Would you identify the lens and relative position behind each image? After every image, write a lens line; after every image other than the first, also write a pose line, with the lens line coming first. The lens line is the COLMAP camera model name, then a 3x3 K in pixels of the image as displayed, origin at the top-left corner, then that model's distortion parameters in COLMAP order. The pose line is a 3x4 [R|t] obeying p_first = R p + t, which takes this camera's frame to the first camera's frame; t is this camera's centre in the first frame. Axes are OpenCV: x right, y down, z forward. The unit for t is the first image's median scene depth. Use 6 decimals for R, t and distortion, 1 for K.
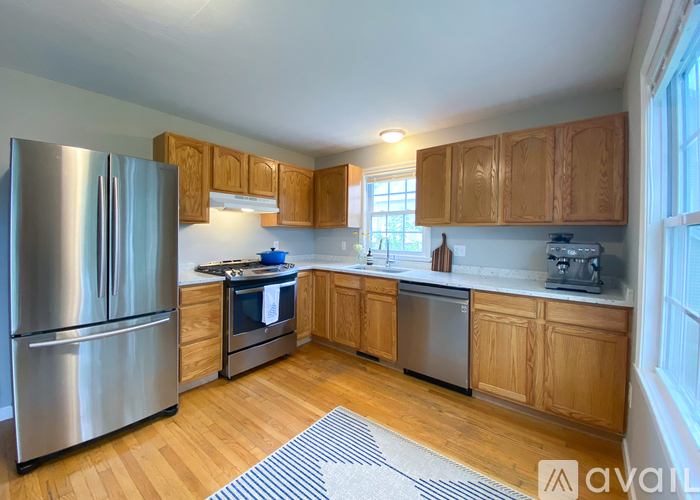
lens RADIAL K [[287.3, 0, 340.7], [0, 287.3, 236.7], [0, 0, 1]] dist [-0.013910, -0.001296]
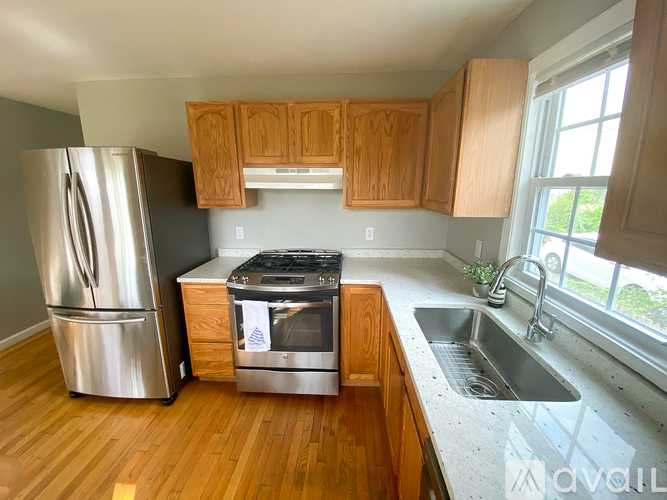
lens RADIAL K [[271.6, 0, 331.9], [0, 271.6, 249.5], [0, 0, 1]] dist [0.000554, -0.000308]
pose [[0.590094, 0.165909, -0.790103, 0.344672], [0.000302, 0.978611, 0.205719, -0.094974], [0.807335, -0.121632, 0.577422, 0.778848]]
